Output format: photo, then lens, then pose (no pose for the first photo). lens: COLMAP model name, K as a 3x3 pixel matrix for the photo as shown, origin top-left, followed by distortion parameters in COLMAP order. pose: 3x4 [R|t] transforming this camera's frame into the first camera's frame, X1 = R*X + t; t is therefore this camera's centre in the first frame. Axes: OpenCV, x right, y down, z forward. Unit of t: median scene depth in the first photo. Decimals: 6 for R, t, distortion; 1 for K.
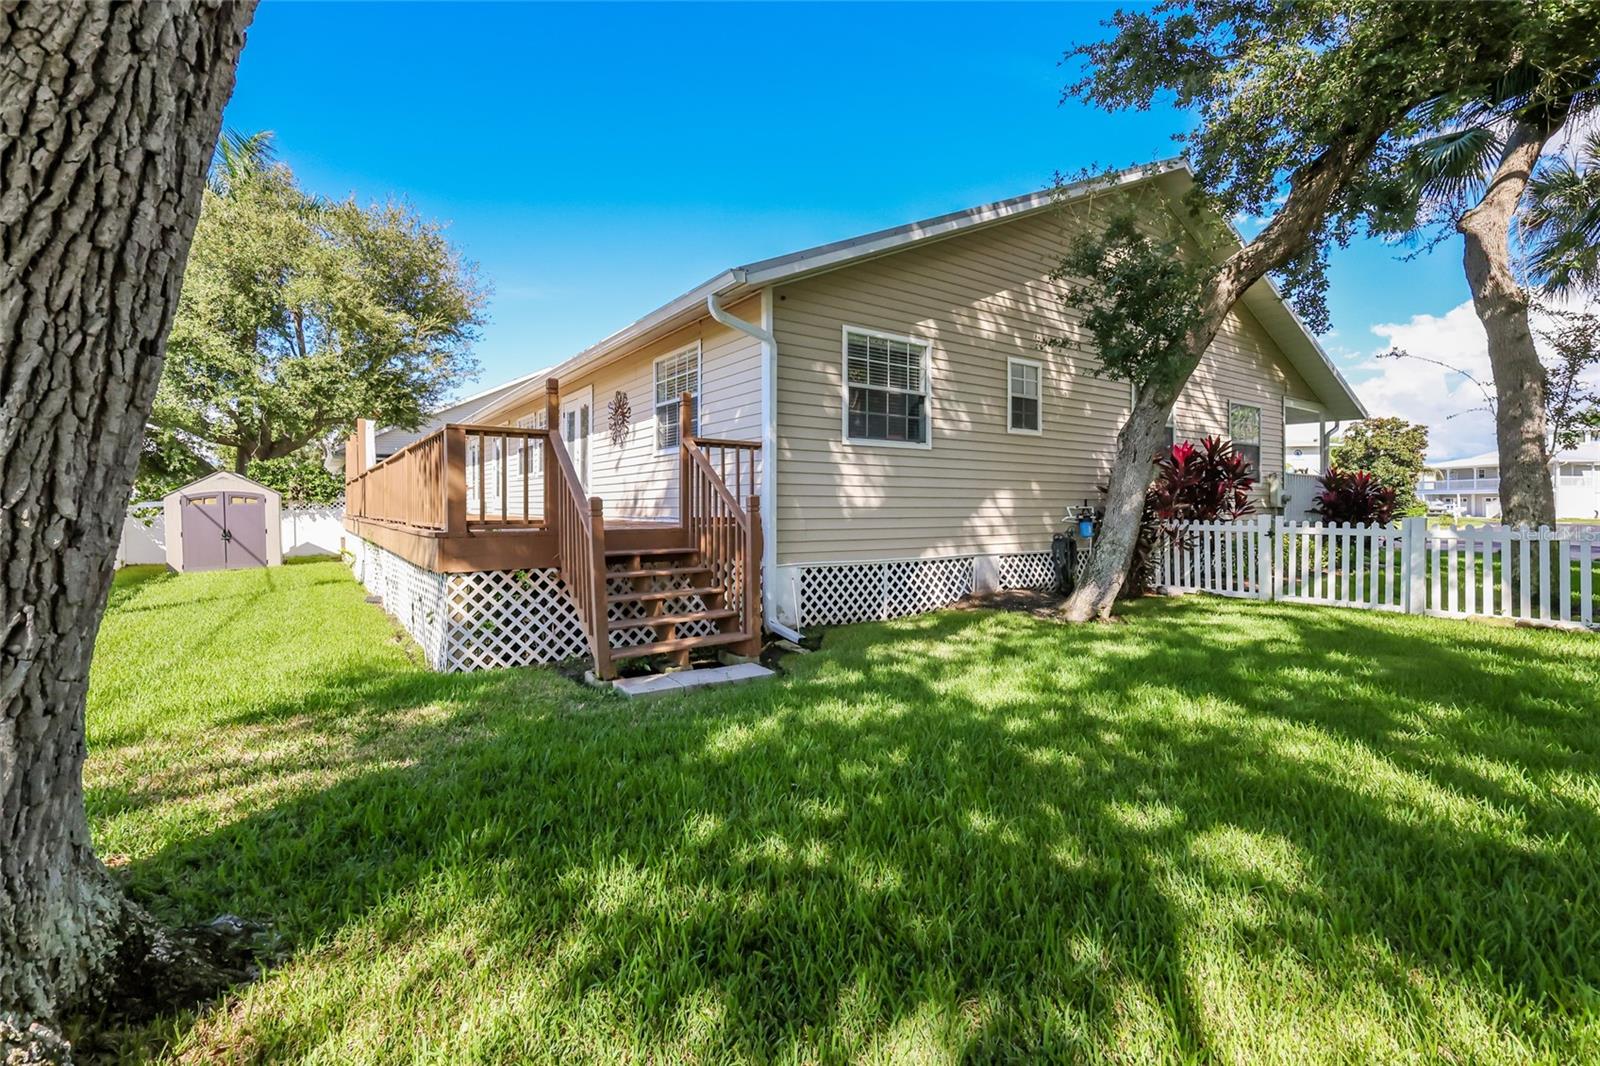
lens RADIAL K [[706.9, 0, 827.7], [0, 706.9, 508.2], [0, 0, 1]] dist [-0.011223, 0.000083]
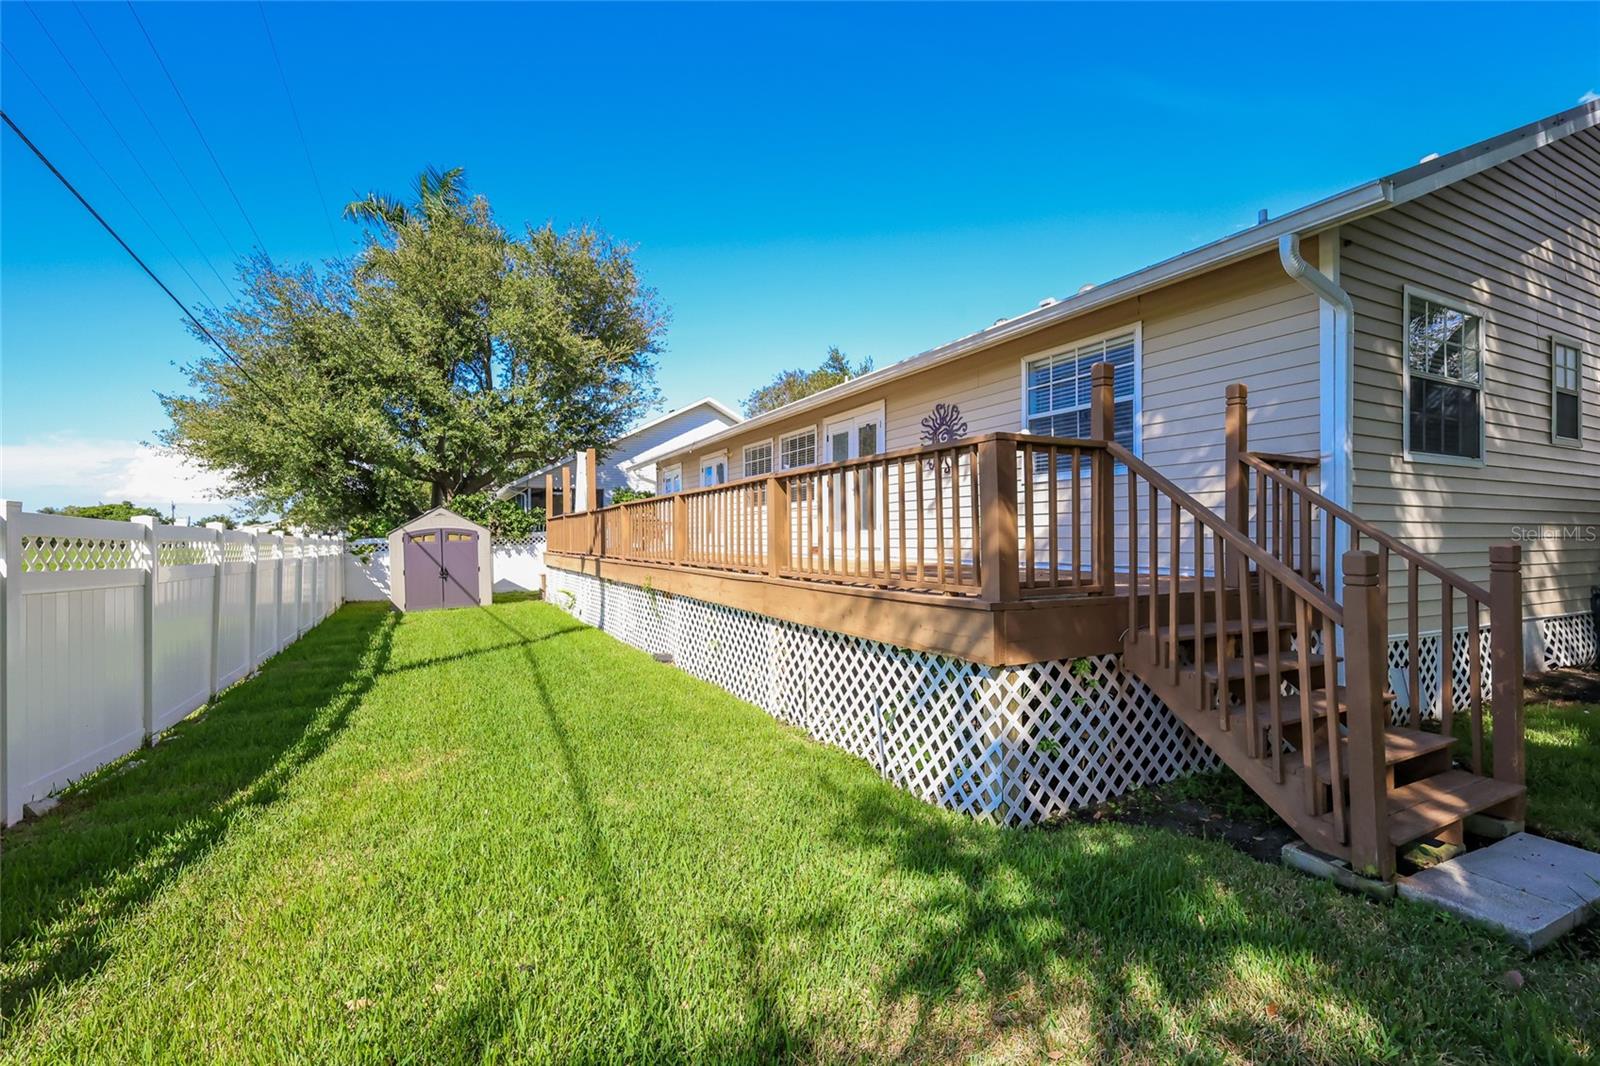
lens RADIAL K [[706.9, 0, 792.8], [0, 706.9, 533.2], [0, 0, 1]] dist [-0.011223, 0.000083]
pose [[0.985780, -0.003326, -0.168010, -0.367932], [0.002128, 0.999971, -0.007308, -0.014363], [0.168030, 0.006847, 0.985758, 0.199797]]
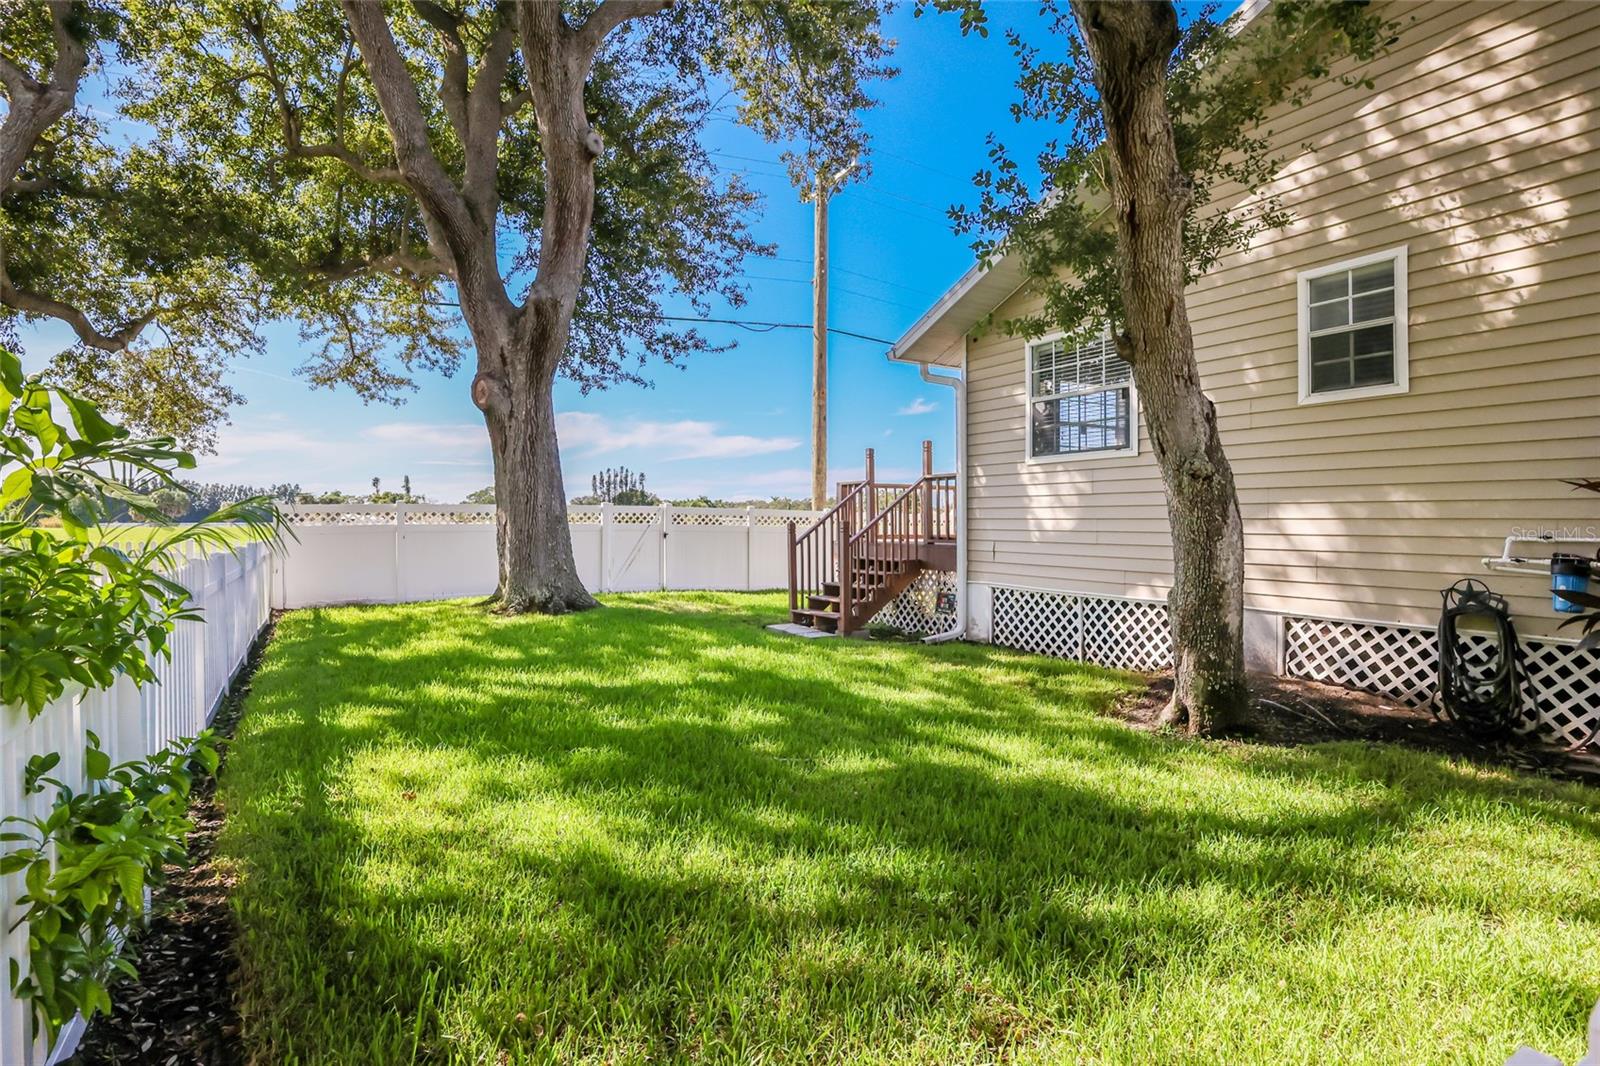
lens RADIAL K [[806.4, 0, 798.6], [0, 806.4, 526.4], [0, 0, 1]] dist [-0.000684, -0.000166]
pose [[-0.089131, 0.004951, -0.996008, 0.946485], [-0.005983, 0.999967, 0.005506, -0.008949], [0.996002, 0.006450, -0.089099, 0.653053]]
